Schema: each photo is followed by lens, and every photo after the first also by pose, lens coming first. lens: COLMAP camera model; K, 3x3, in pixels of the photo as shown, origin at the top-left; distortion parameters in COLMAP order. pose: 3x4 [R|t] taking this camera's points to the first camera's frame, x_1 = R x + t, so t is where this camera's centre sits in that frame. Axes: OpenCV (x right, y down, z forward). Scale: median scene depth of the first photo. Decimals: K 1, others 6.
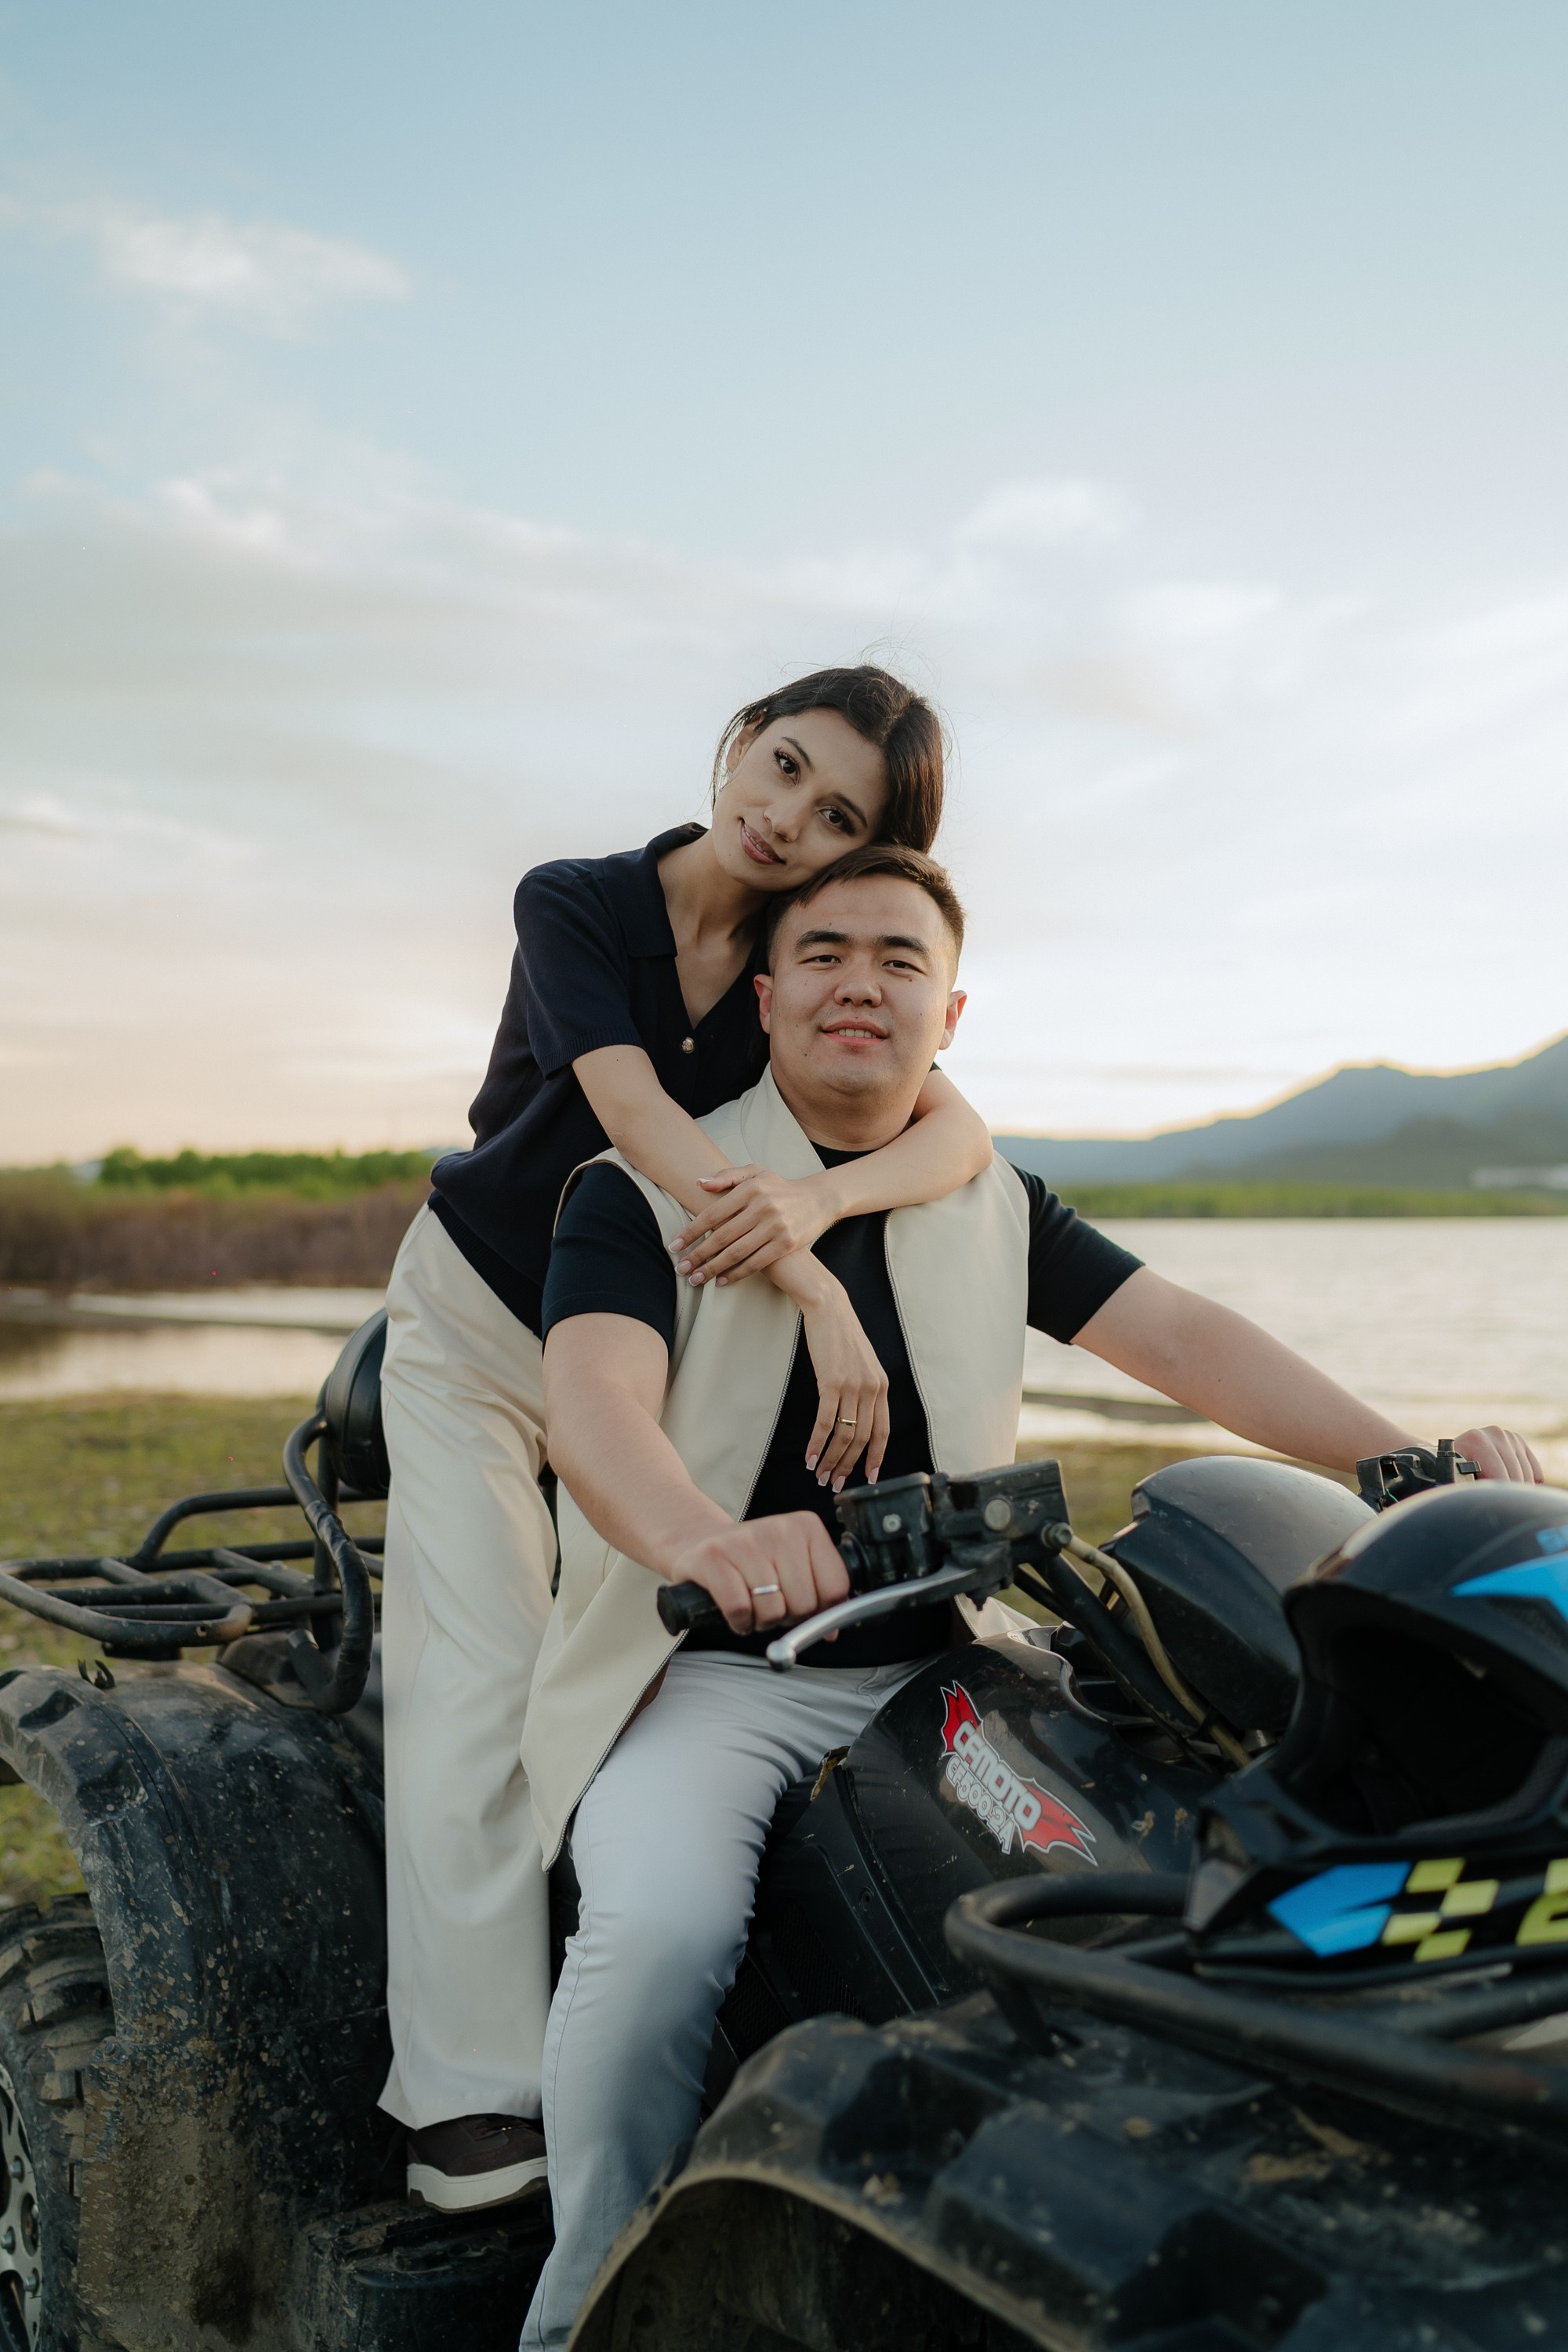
lens RADIAL K [[2282.1, 0, 747.7], [0, 2282.1, 1180.4], [0, 0, 1]] dist [-0.100379, 0.150411]
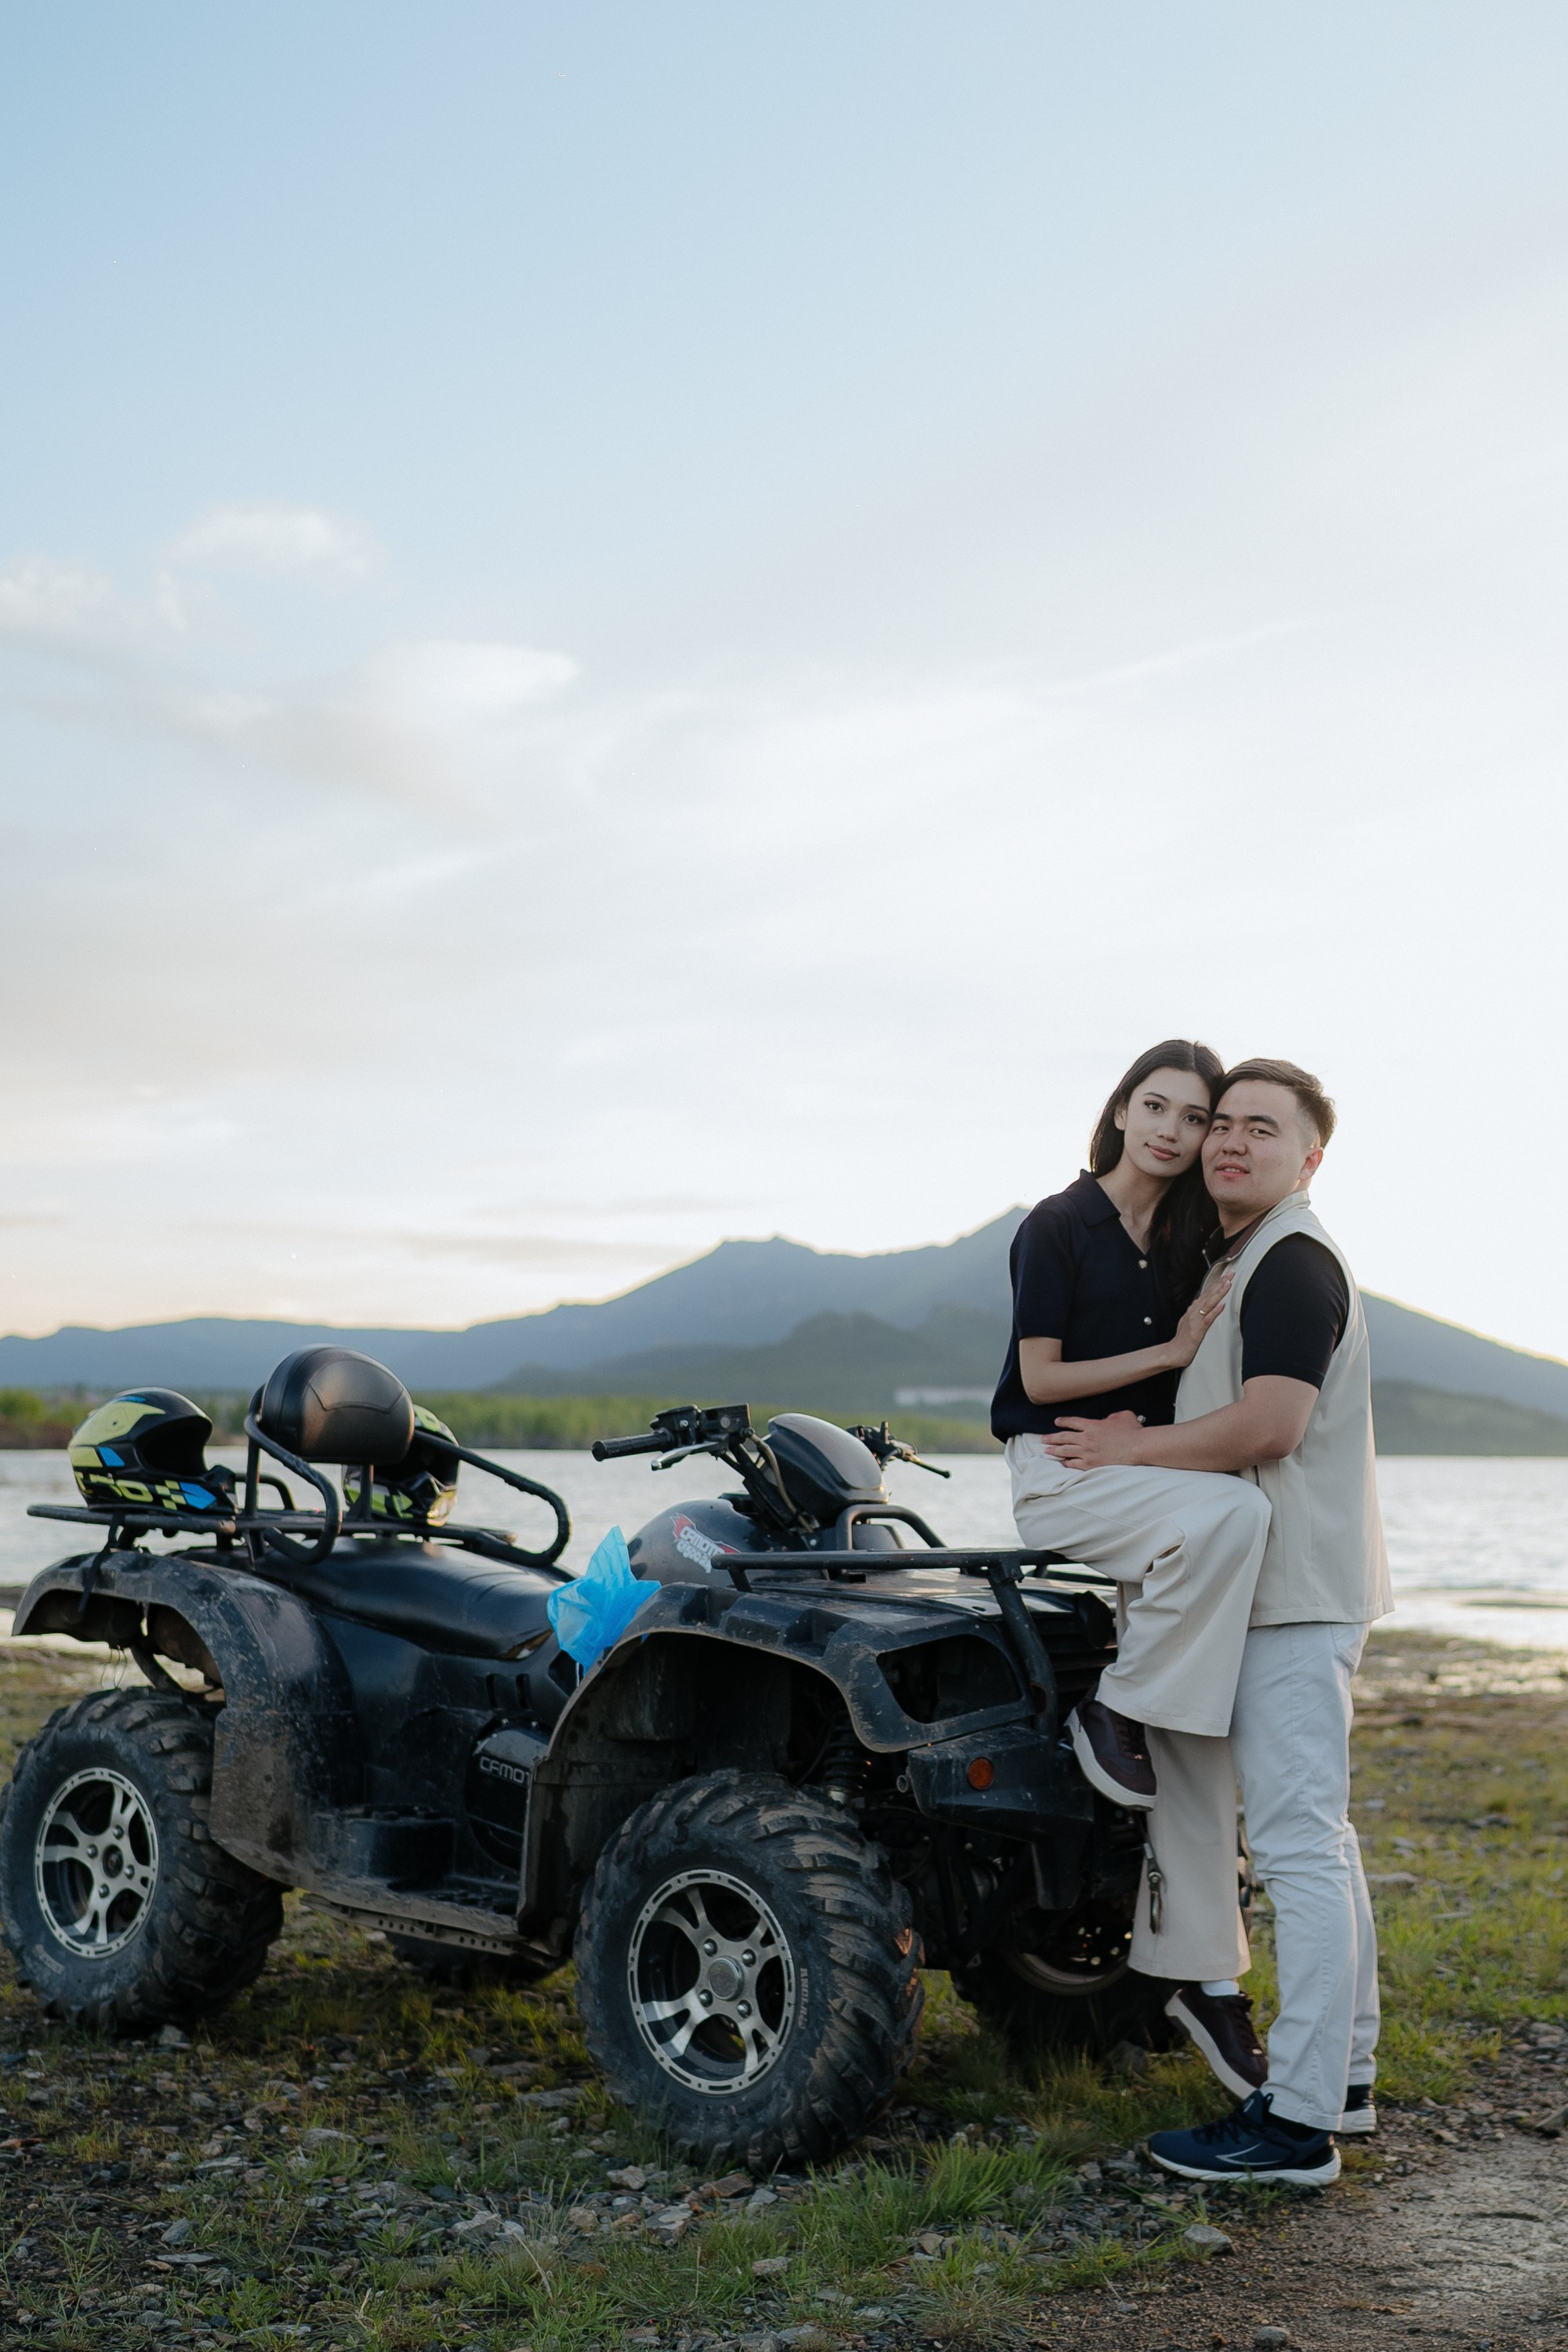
lens RADIAL K [[2964.5, 0, 1052.3], [0, 2964.5, 1126.2], [0, 0, 1]] dist [-0.081865, 0.002170]
pose [[0.936794, 0.067782, 0.343252, -0.528847], [-0.045435, 0.996315, -0.072742, 0.029072], [-0.346917, 0.052549, 0.936422, -1.695513]]
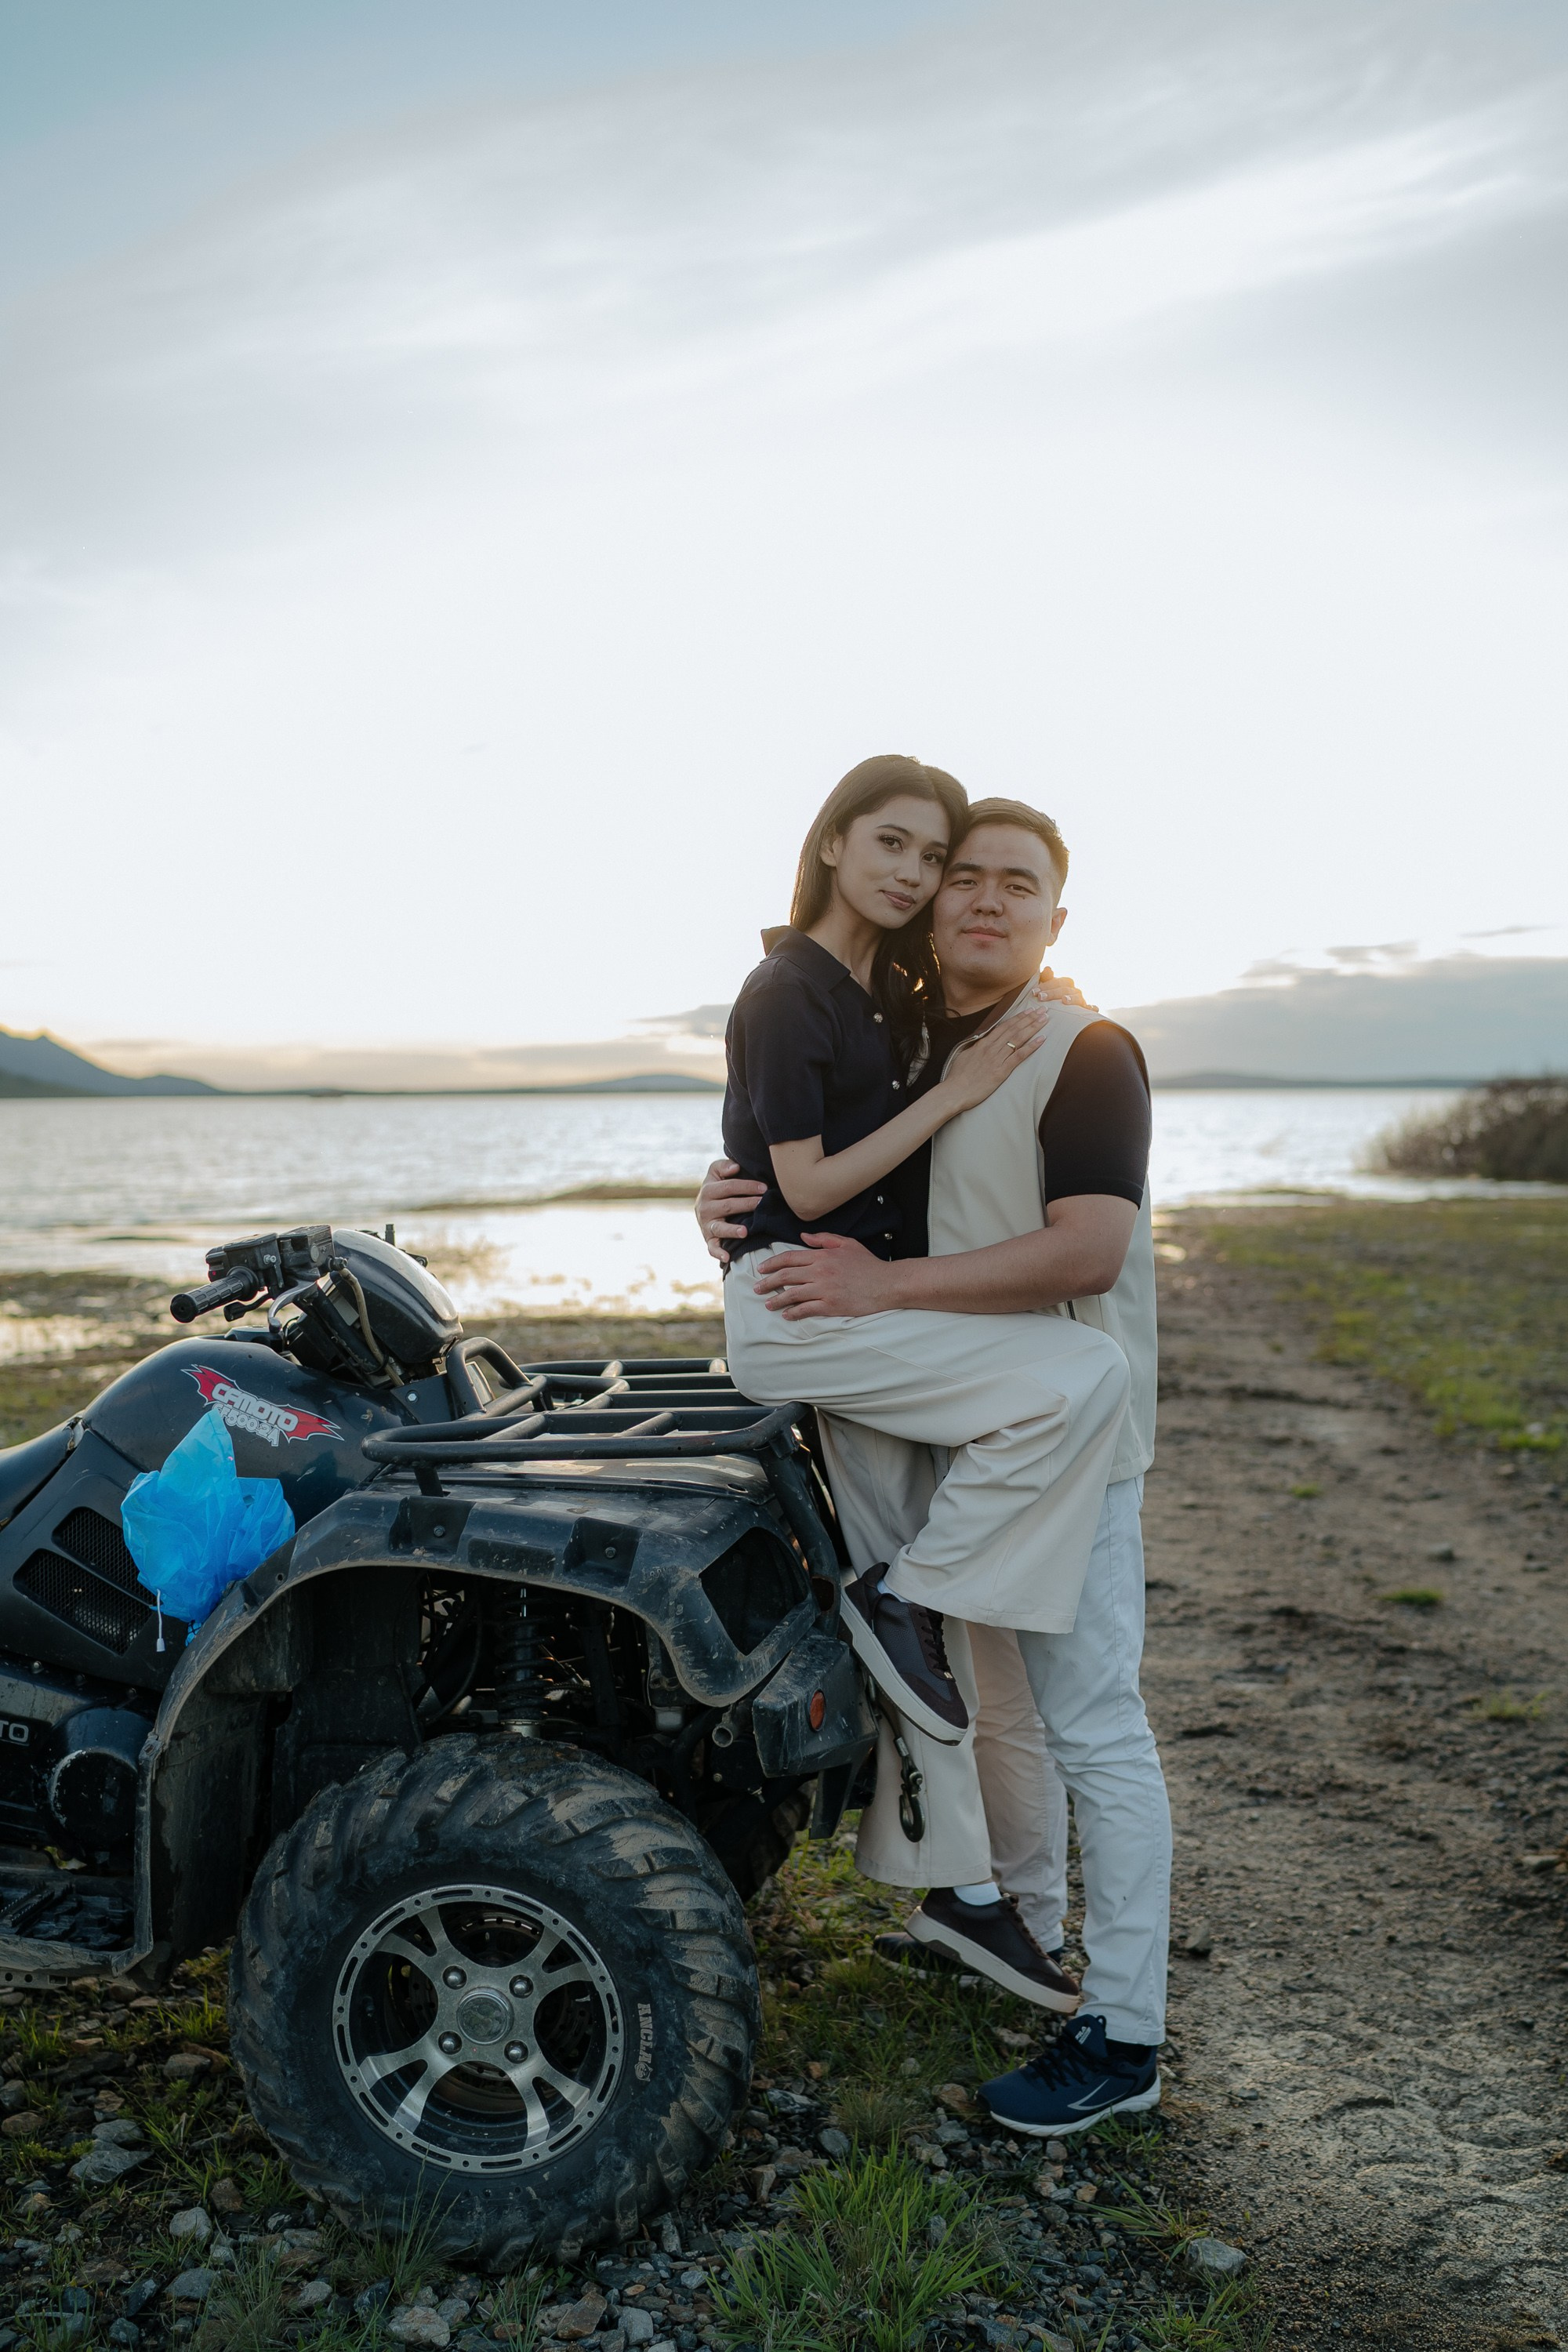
lens RADIAL K [[2219.7, 0, 784.0], [0, 2219.7, 1176.0], [0, 0, 1]] dist [-0.100472, 0.116199]
pose [[0.661589, -0.011319, 0.749781, -0.766655], [-0.040031, 0.997927, 0.050388, -0.022234], [-0.748797, -0.063351, 0.659765, -0.382166]]
